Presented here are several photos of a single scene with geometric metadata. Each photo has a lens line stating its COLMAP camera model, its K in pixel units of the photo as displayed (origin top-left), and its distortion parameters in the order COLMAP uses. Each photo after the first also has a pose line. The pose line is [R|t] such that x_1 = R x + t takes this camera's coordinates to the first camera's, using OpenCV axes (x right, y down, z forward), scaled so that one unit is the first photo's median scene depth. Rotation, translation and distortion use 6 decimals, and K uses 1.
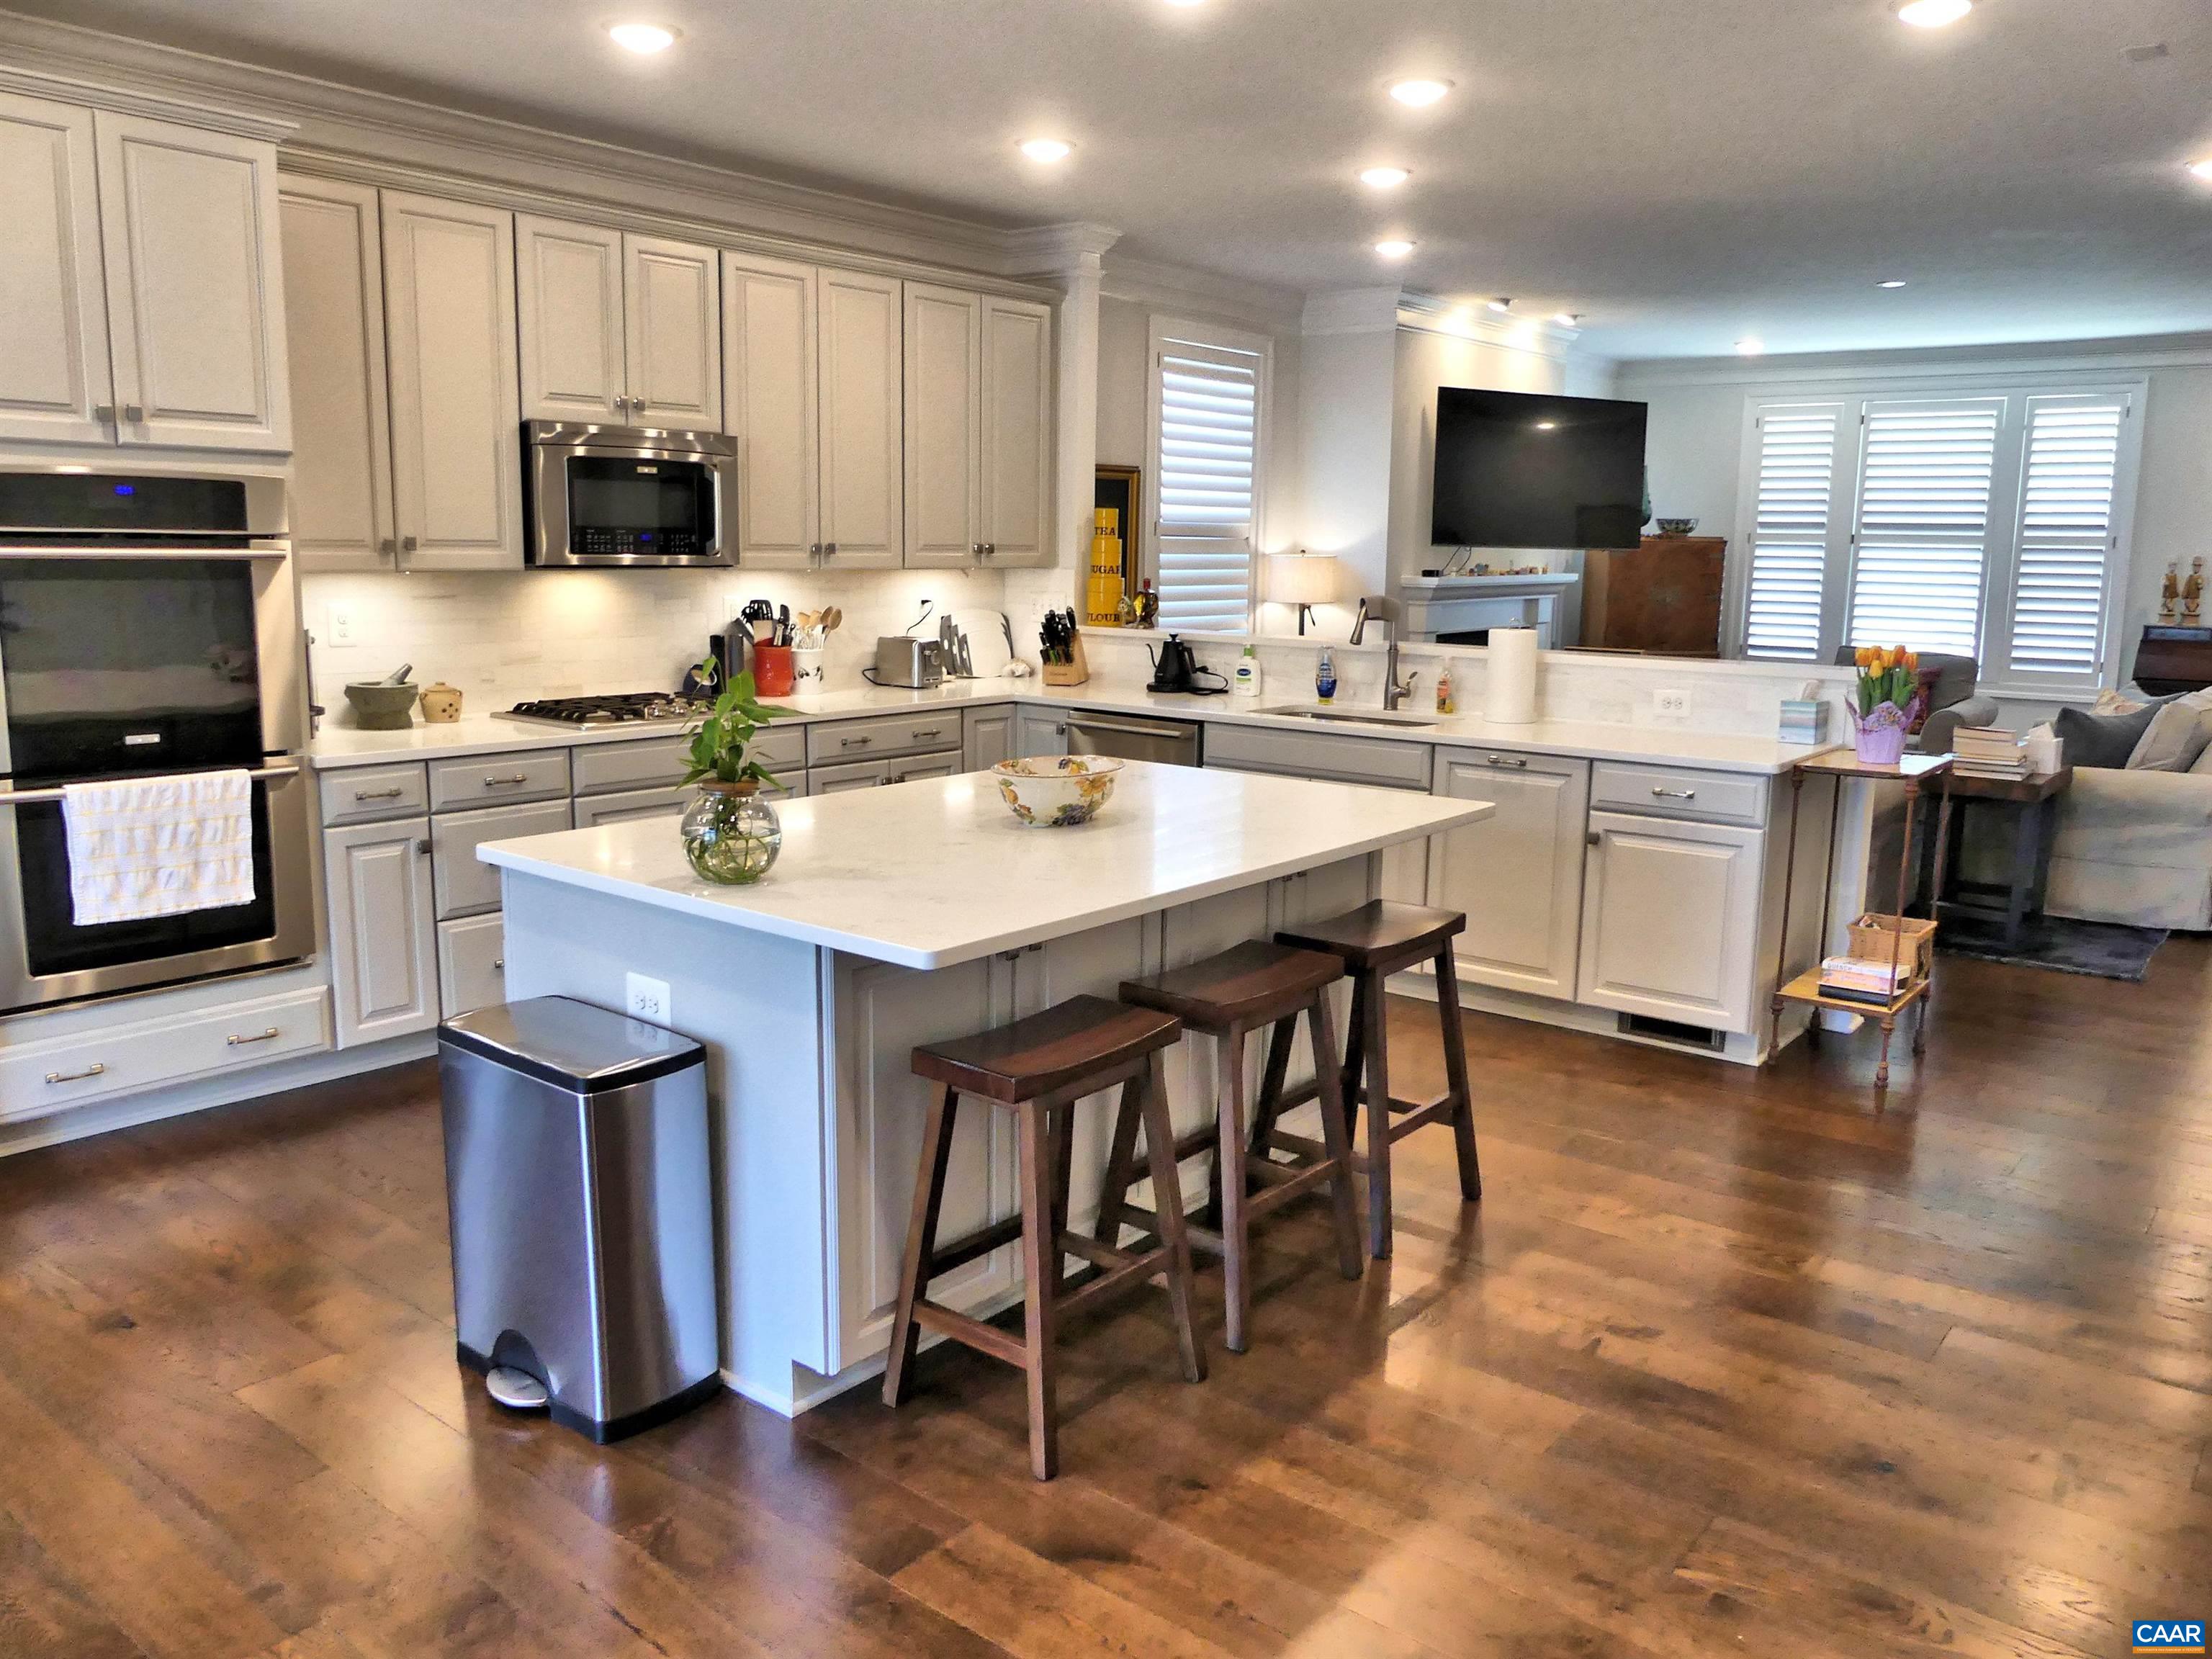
lens RADIAL K [[1710.9, 0, 1097.6], [0, 1710.9, 824.6], [0, 0, 1]] dist [0.014959, -0.006248]
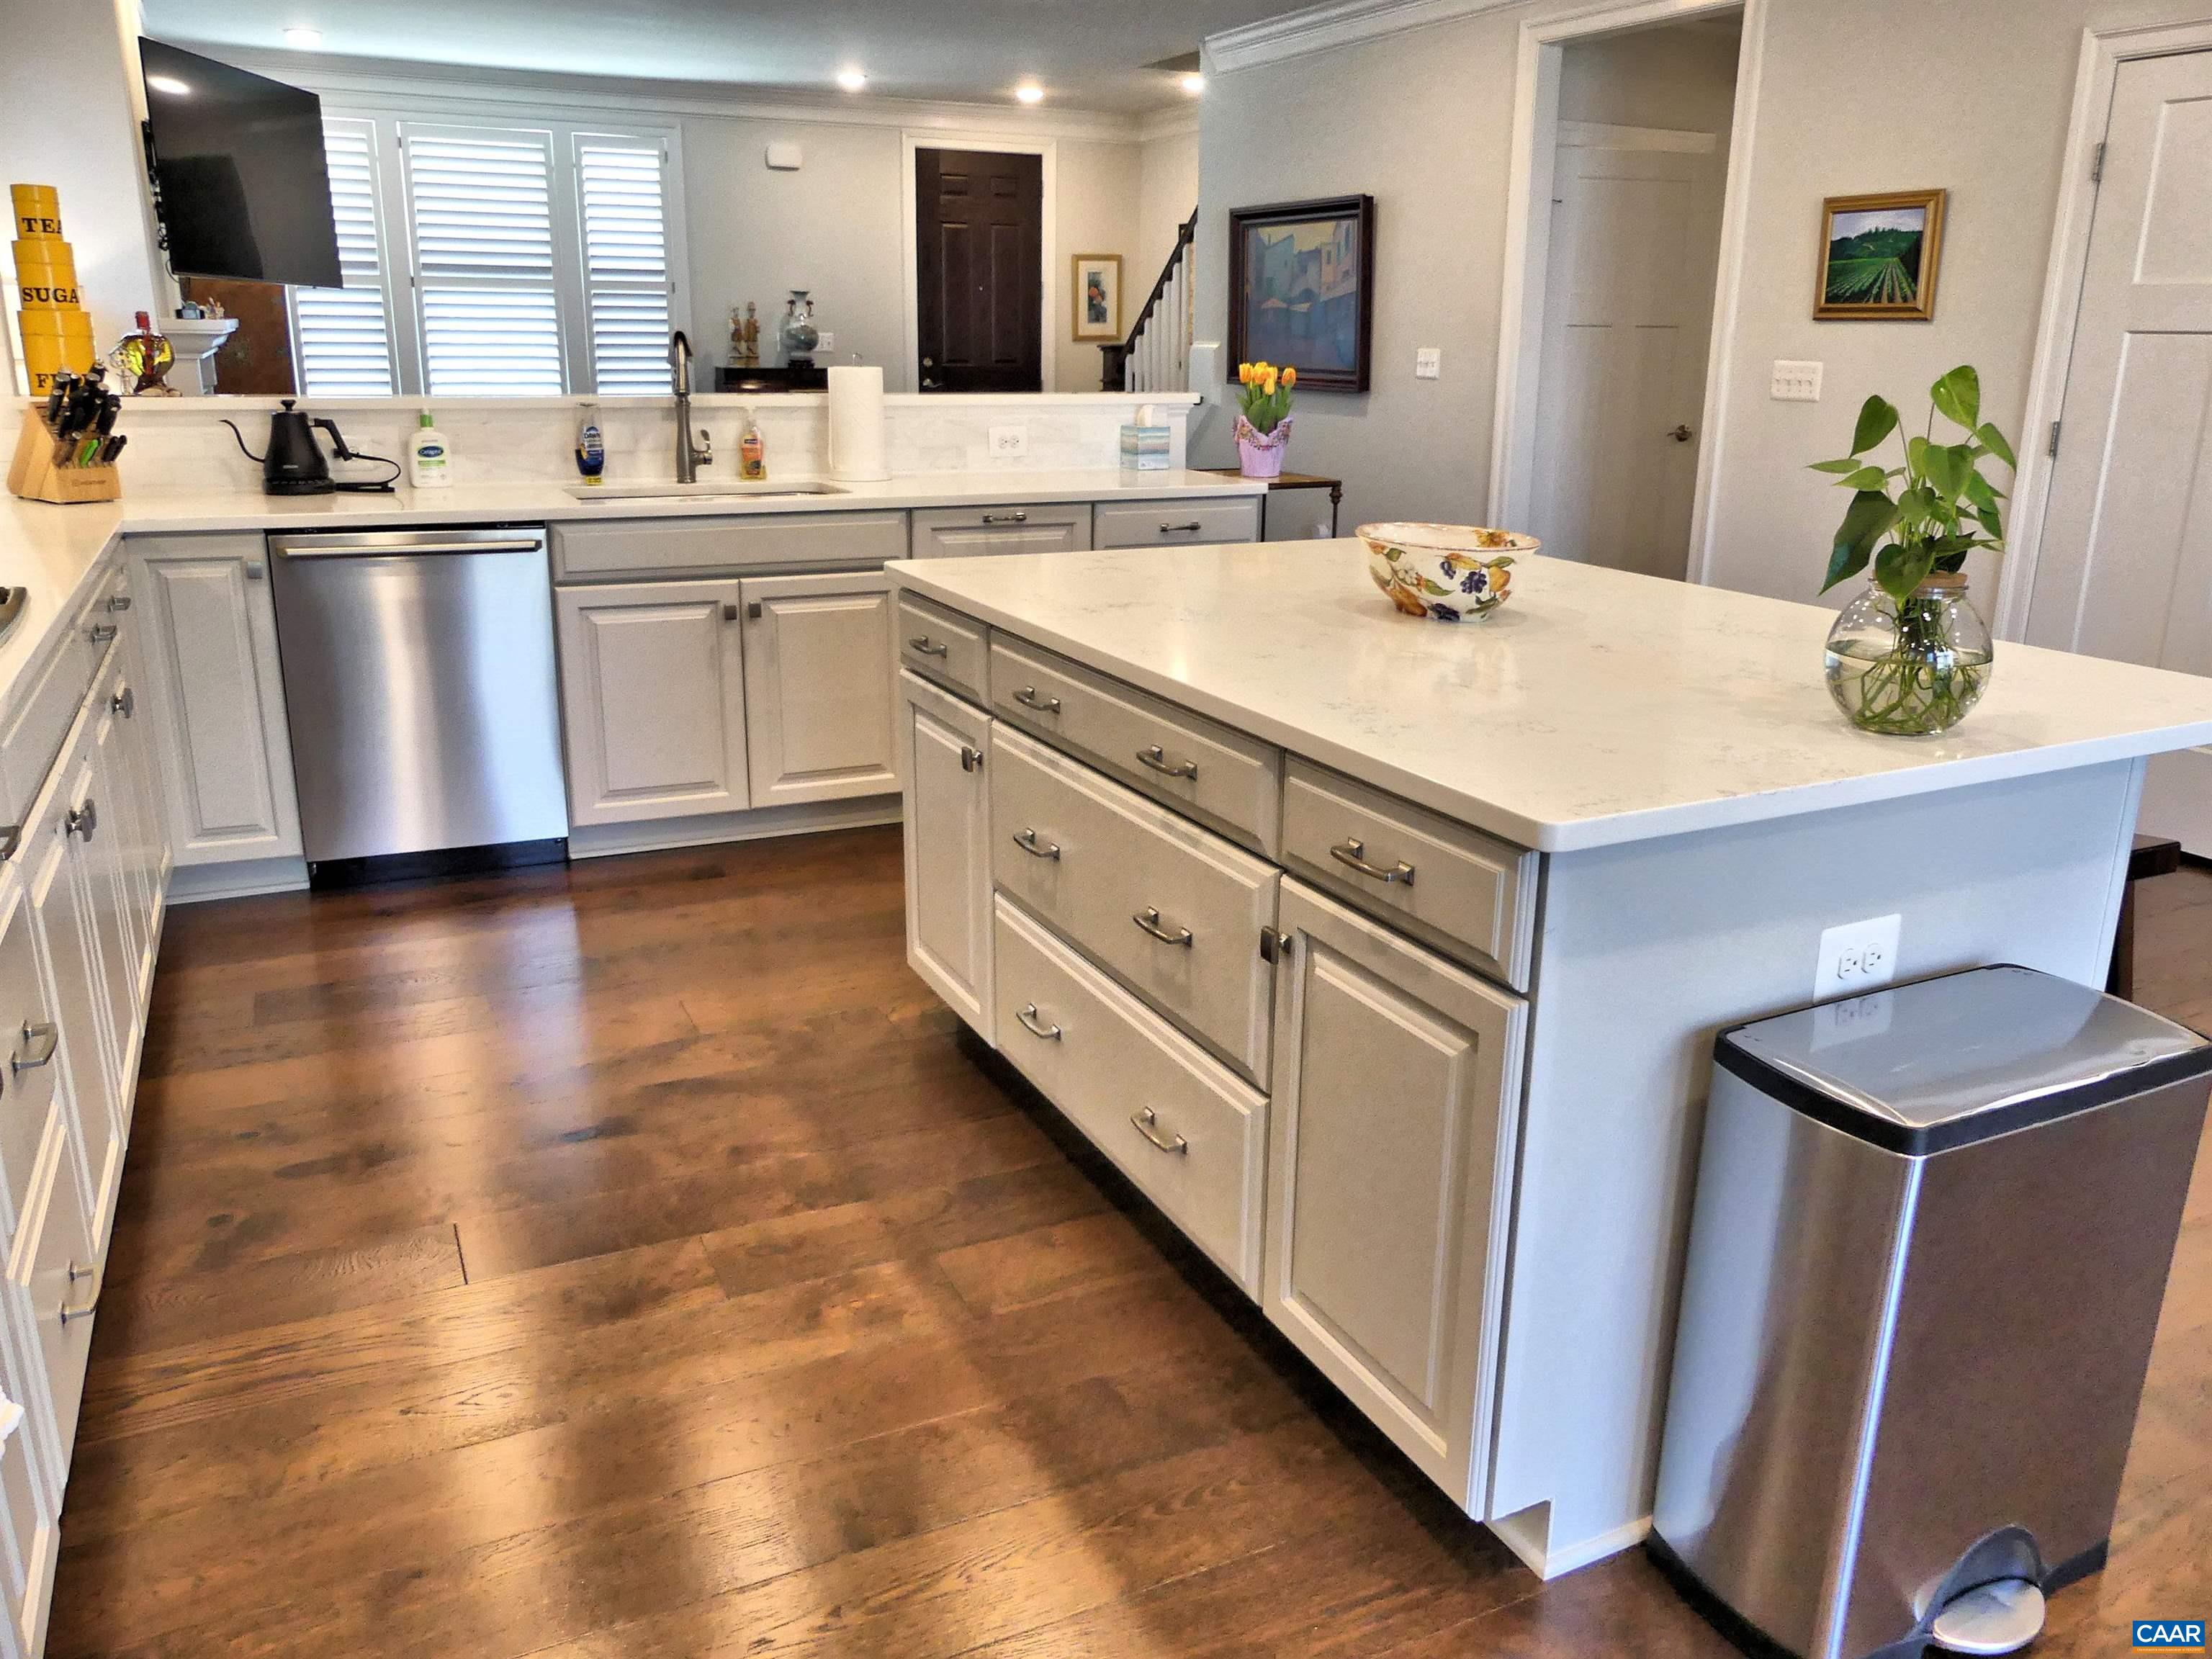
lens RADIAL K [[1714.9, 0, 1145.5], [0, 1714.9, 842.5], [0, 0, 1]] dist [-0.052117, 0.068753]
pose [[0.421151, -0.268086, 0.866465, -0.472891], [0.143116, 0.962993, 0.228389, -0.060339], [-0.895628, 0.027819, 0.443933, 0.511053]]
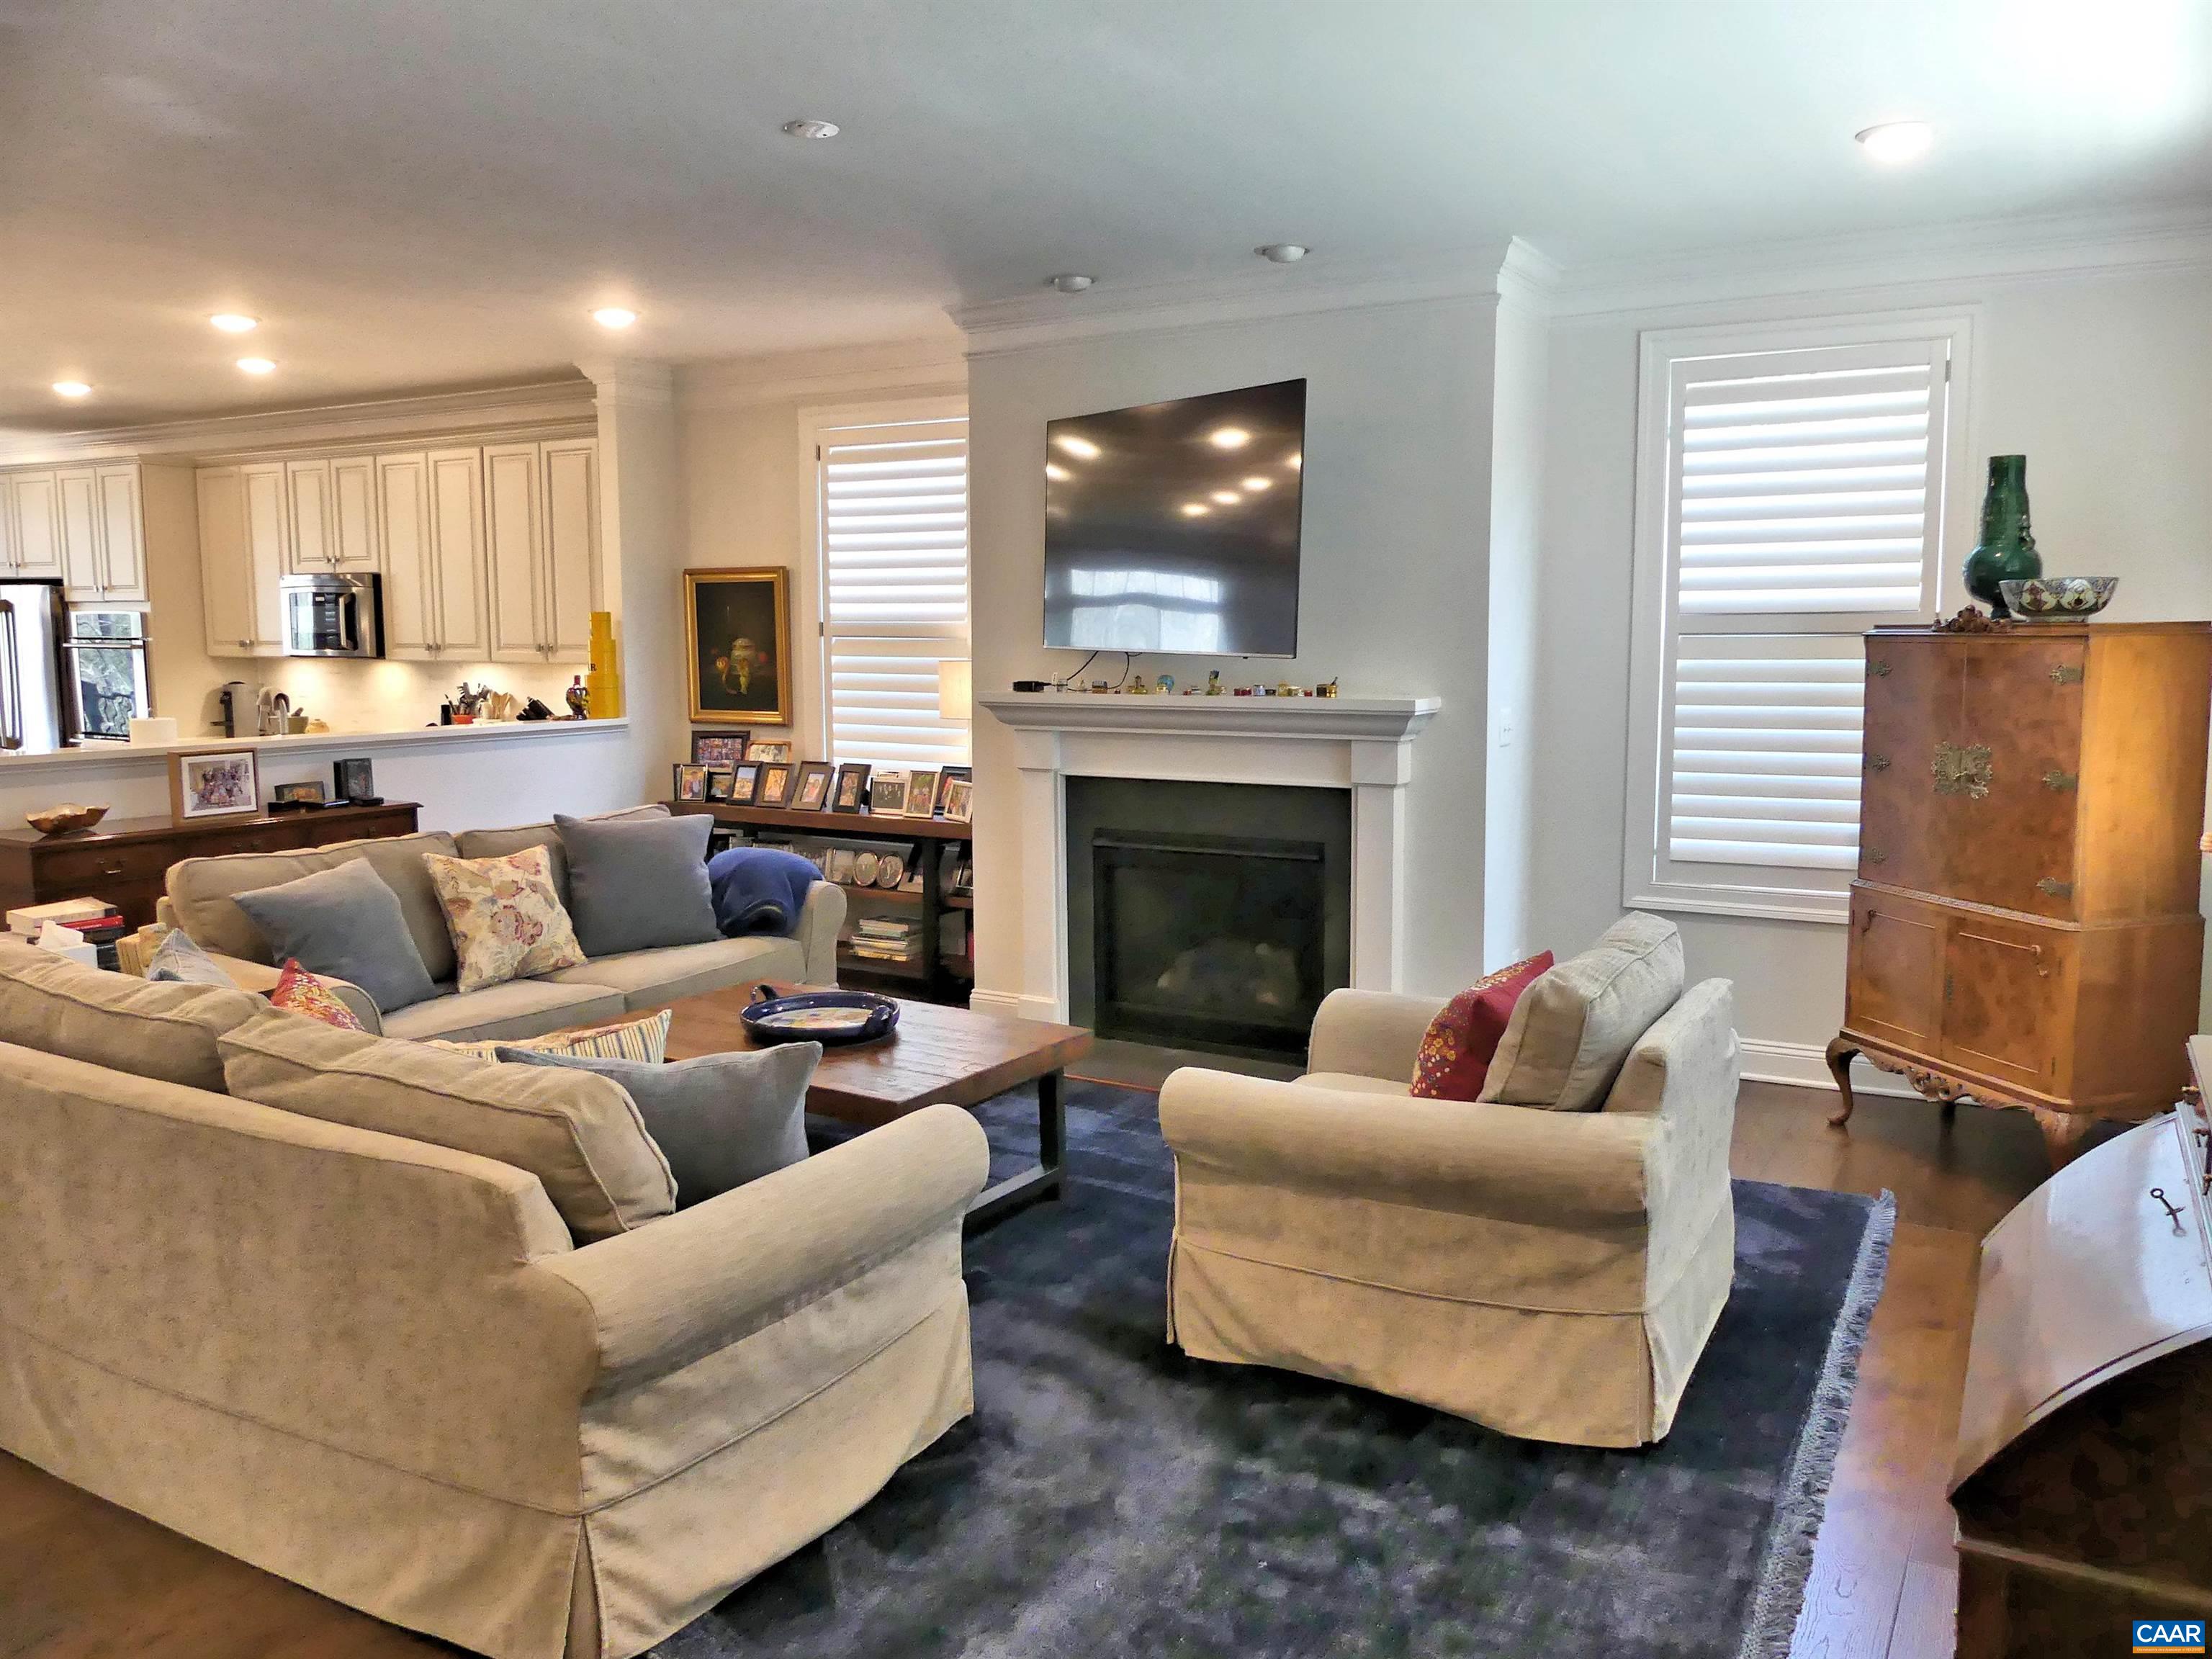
lens RADIAL K [[1641.8, 0, 1106.0], [0, 1641.8, 829.5], [0, 0, 1]] dist [-0.012563, -0.002677]
pose [[0.136222, 0.099903, -0.985628, 1.325124], [-0.171937, 0.982188, 0.075791, -0.220974], [0.975644, 0.159141, 0.150972, 1.426035]]
